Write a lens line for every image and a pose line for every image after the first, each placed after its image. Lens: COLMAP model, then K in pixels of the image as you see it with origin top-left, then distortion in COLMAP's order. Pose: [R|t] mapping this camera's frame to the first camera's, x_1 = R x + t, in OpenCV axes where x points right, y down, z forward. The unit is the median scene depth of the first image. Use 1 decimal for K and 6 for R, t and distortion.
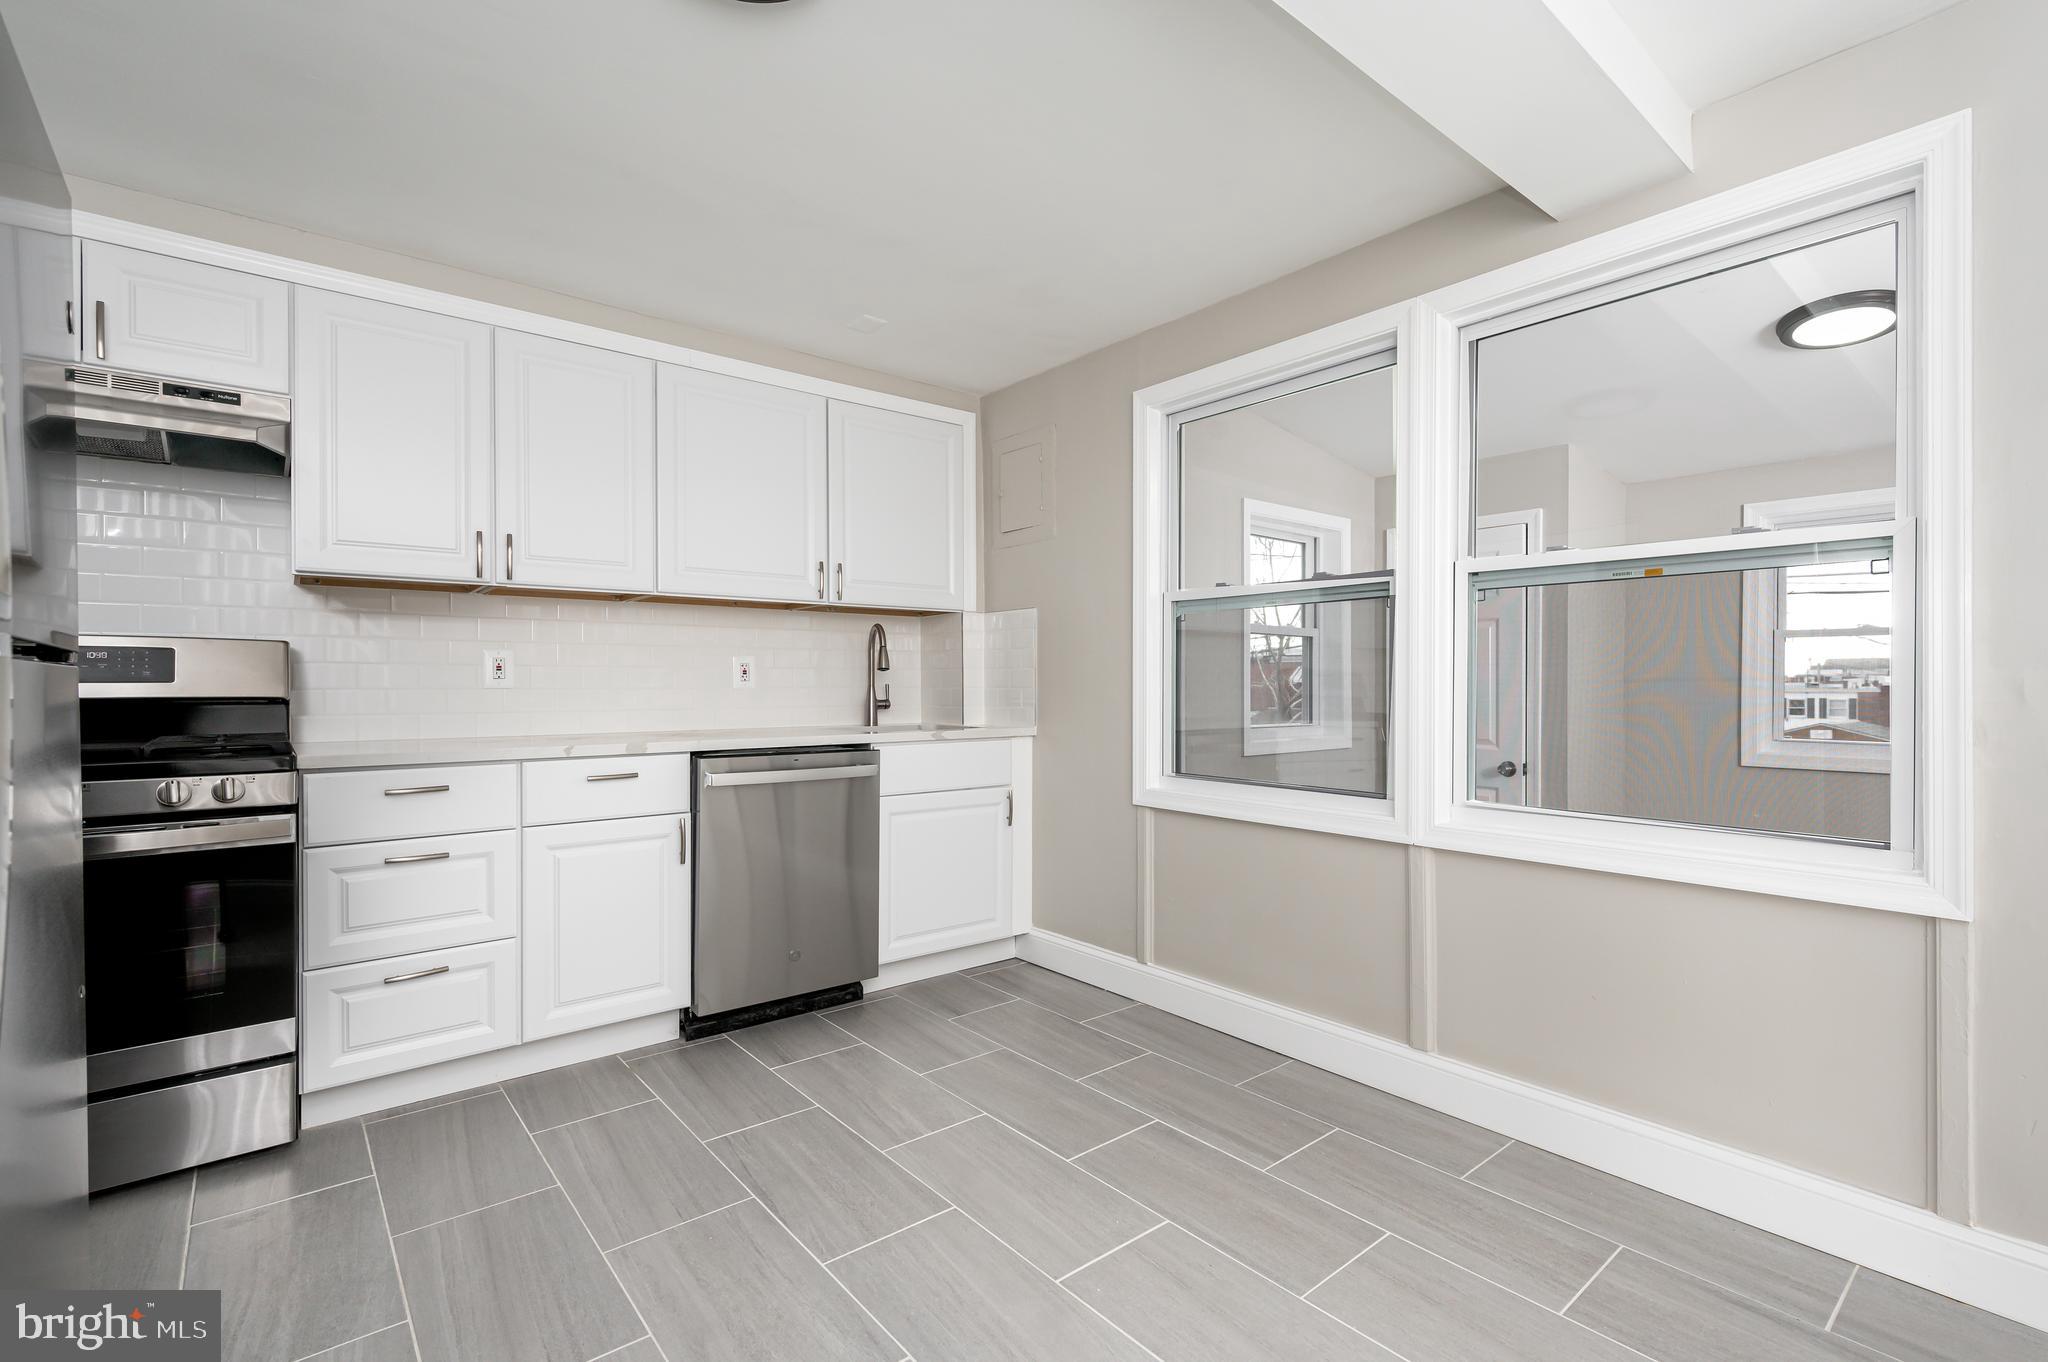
lens RADIAL K [[921.6, 0, 1028.0], [0, 921.6, 677.0], [0, 0, 1]] dist [0.017675, -0.000389]
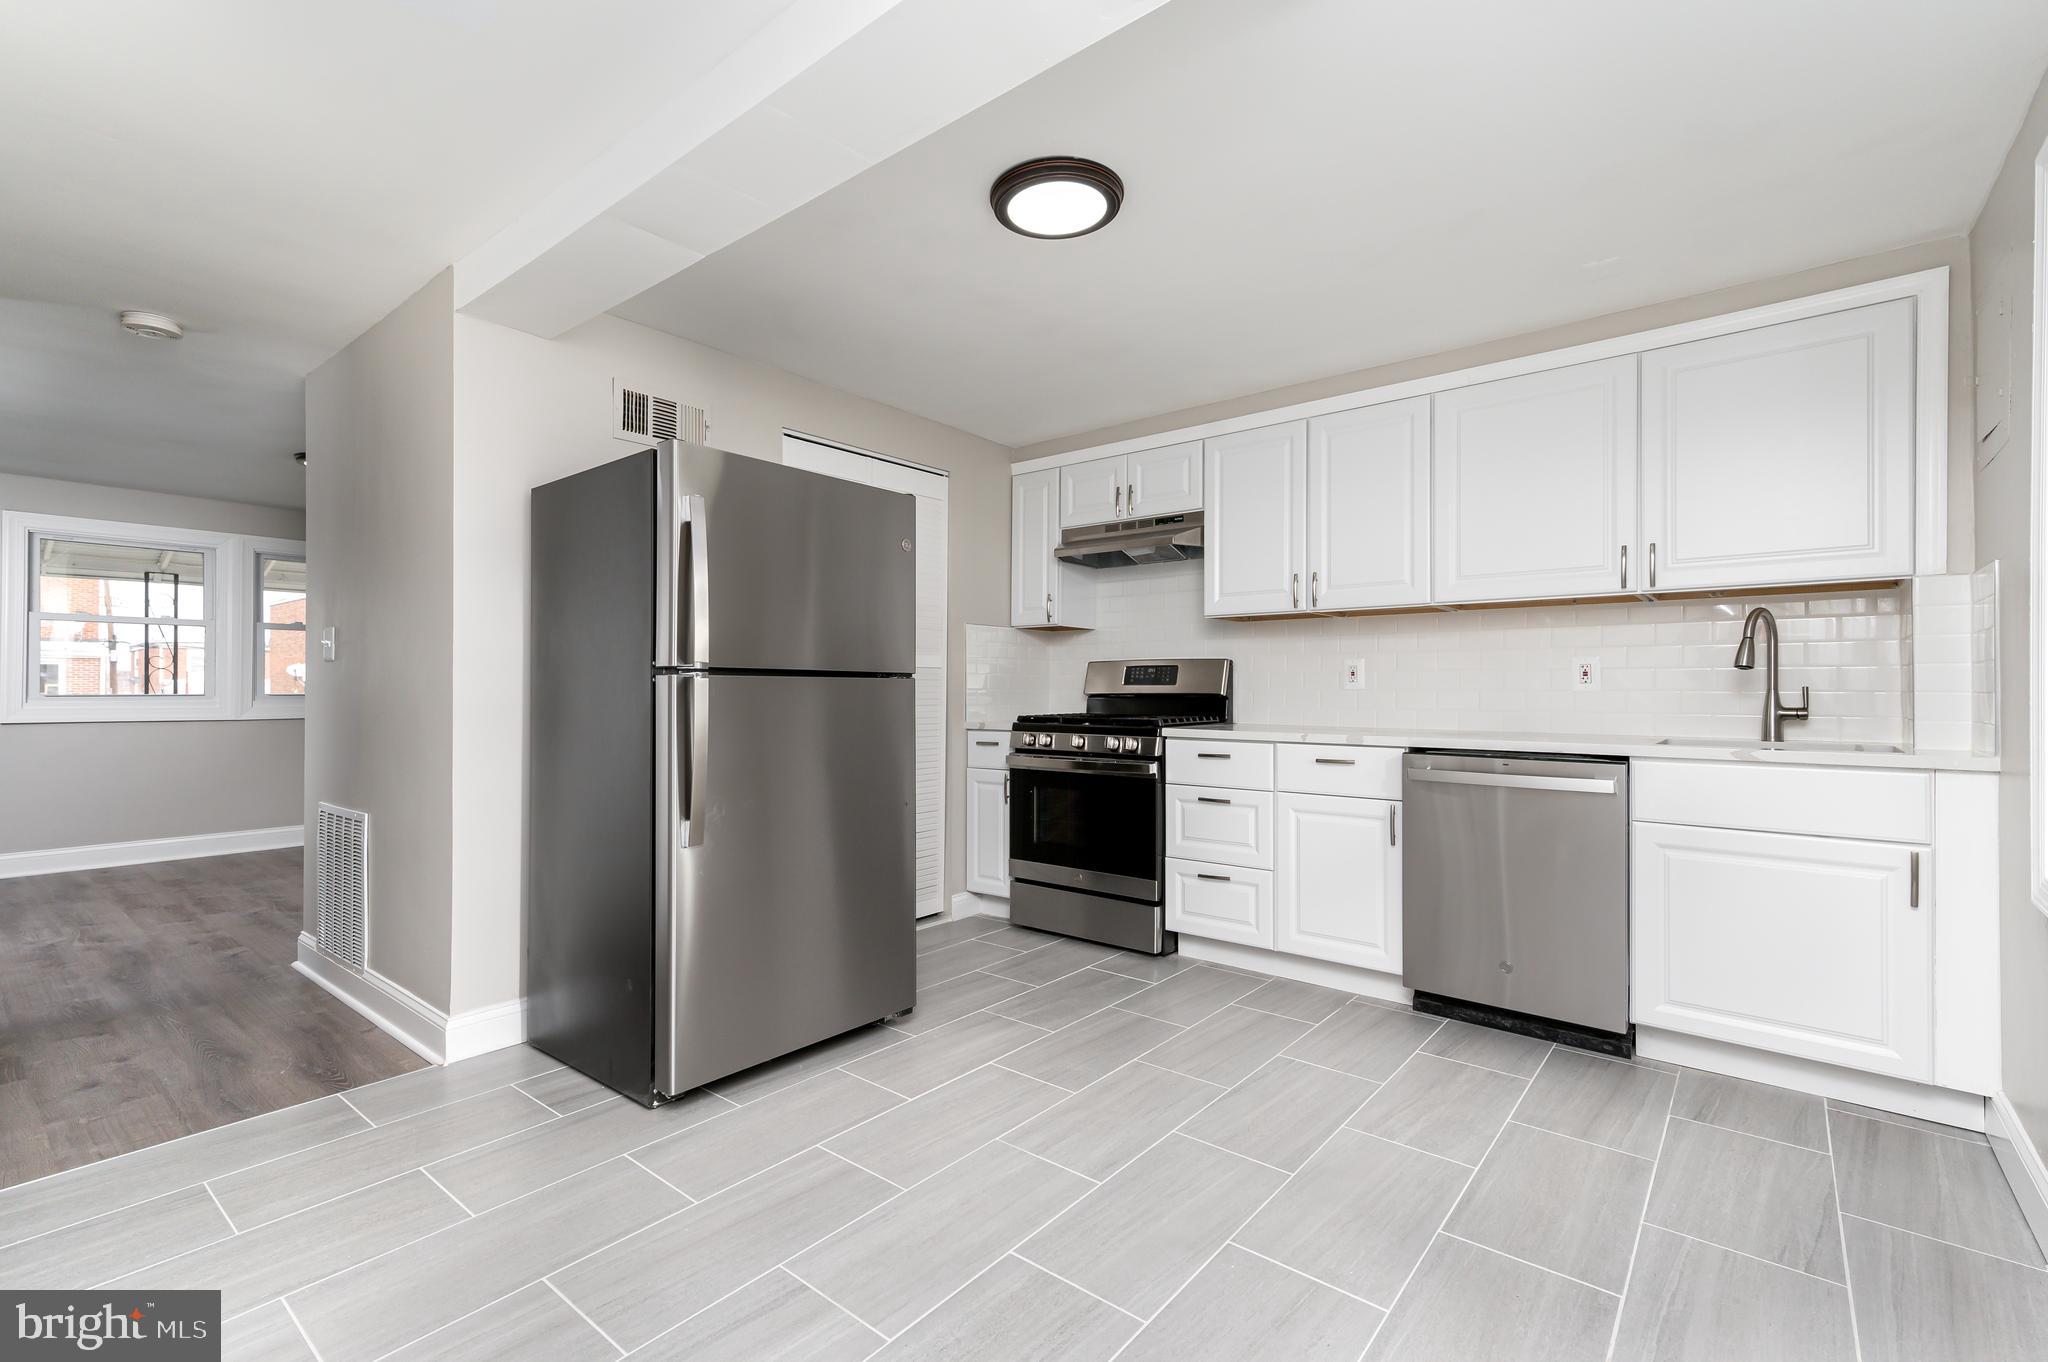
lens RADIAL K [[907.9, 0, 1027.5], [0, 907.9, 684.0], [0, 0, 1]] dist [0.014822, 0.000013]
pose [[0.190949, -0.006322, -0.981580, 0.630482], [0.004812, 0.999973, -0.005505, 0.009768], [0.981588, -0.003673, 0.190974, 0.355911]]
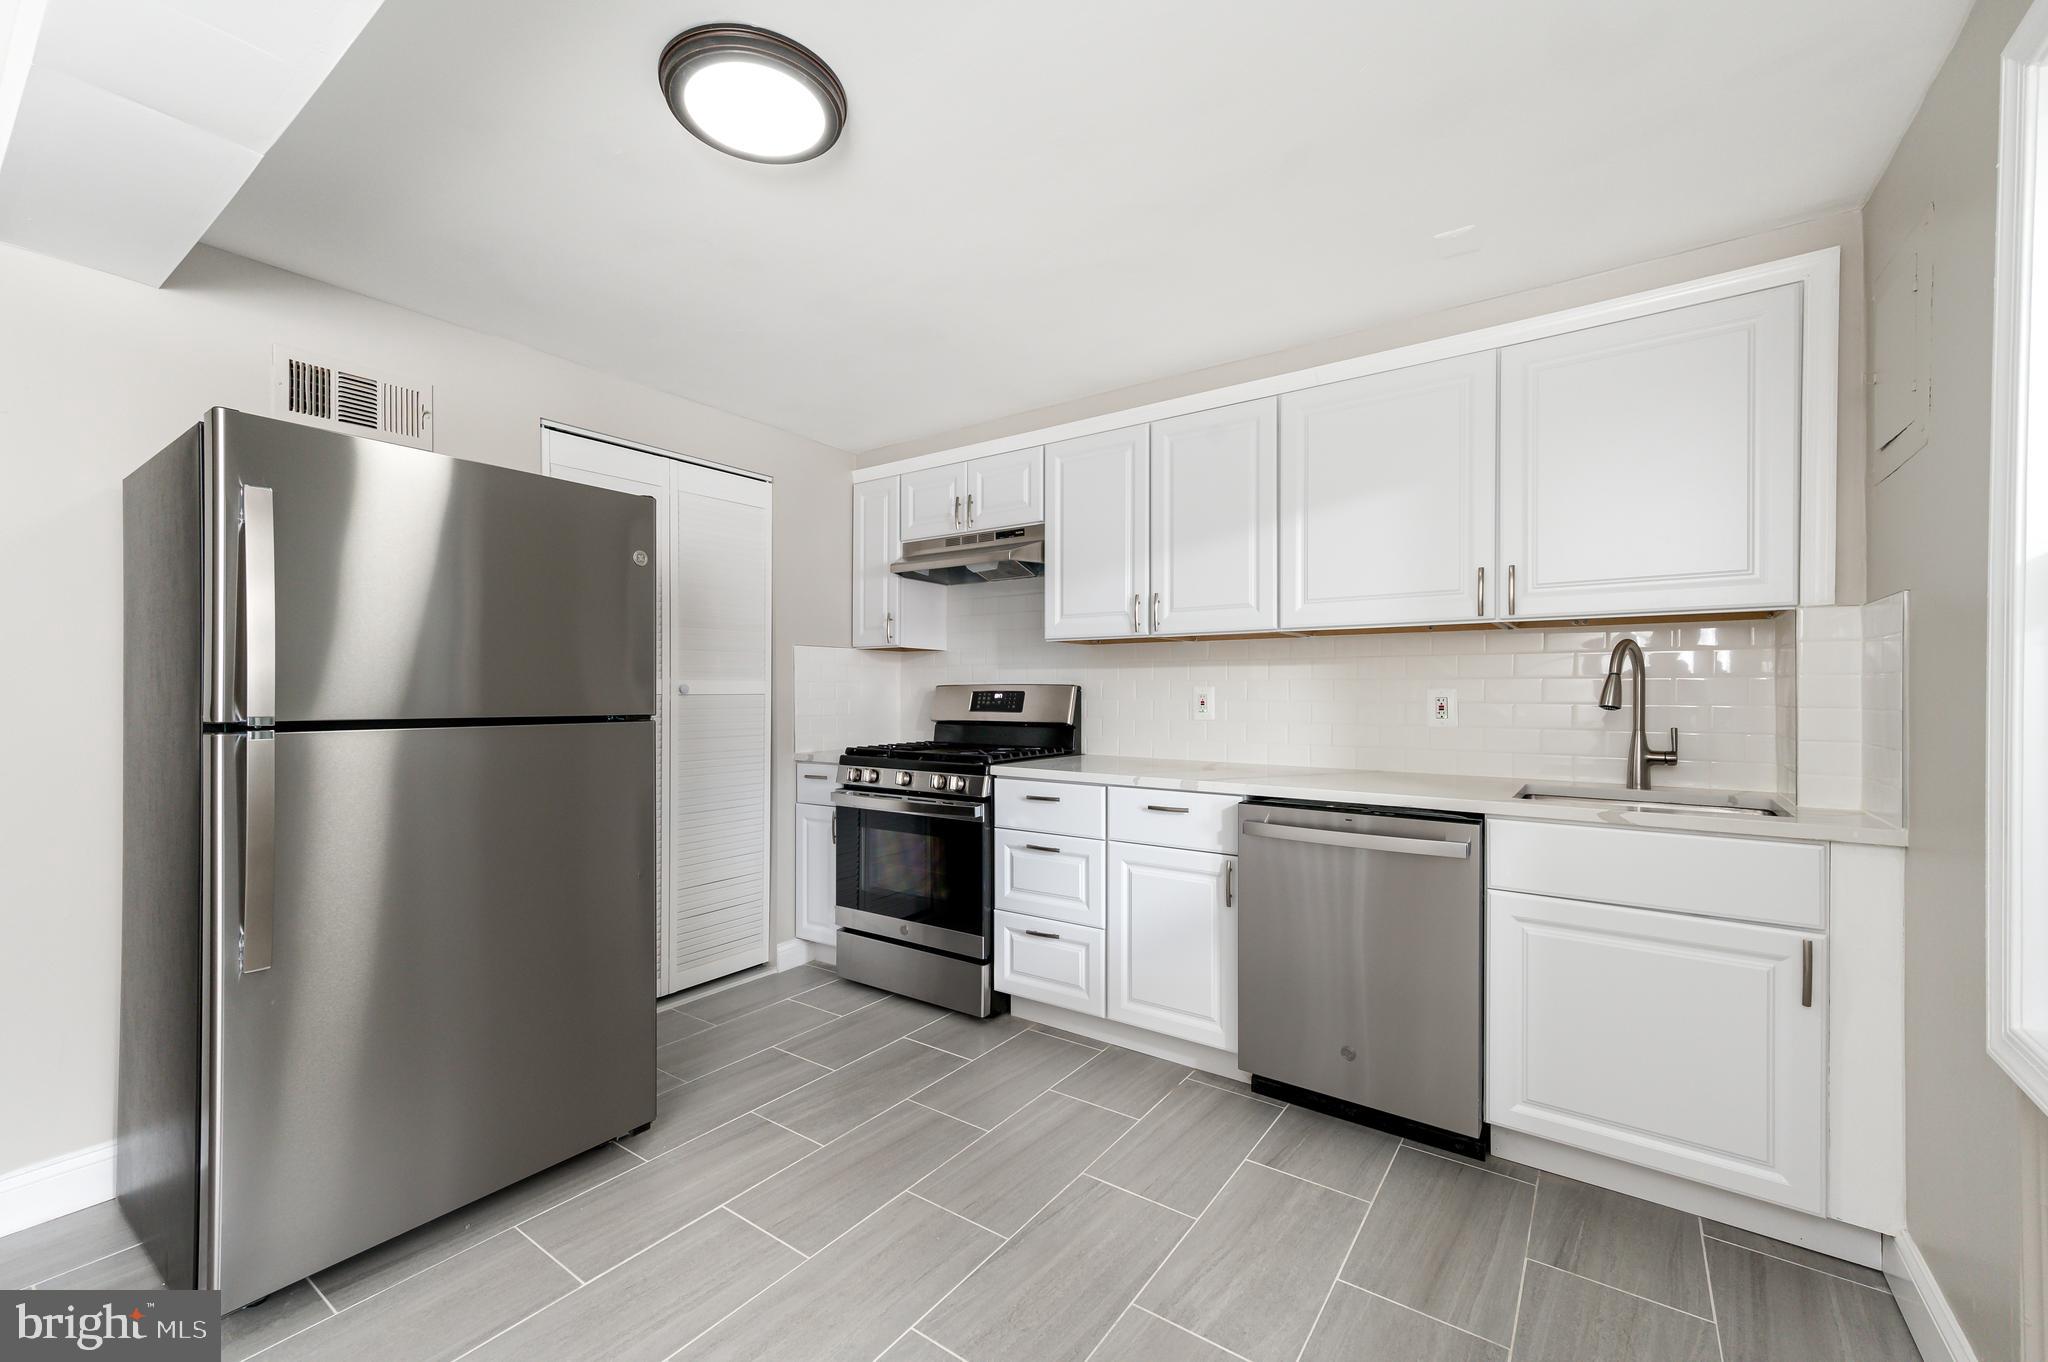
lens RADIAL K [[827.5, 0, 1027.9], [0, 827.5, 693.4], [0, 0, 1]] dist [0.011512, -0.000023]
pose [[0.257280, 0.003194, -0.966331, 0.426019], [0.006151, 0.999969, 0.004943, -0.031373], [0.966317, -0.007216, 0.257253, 0.569697]]
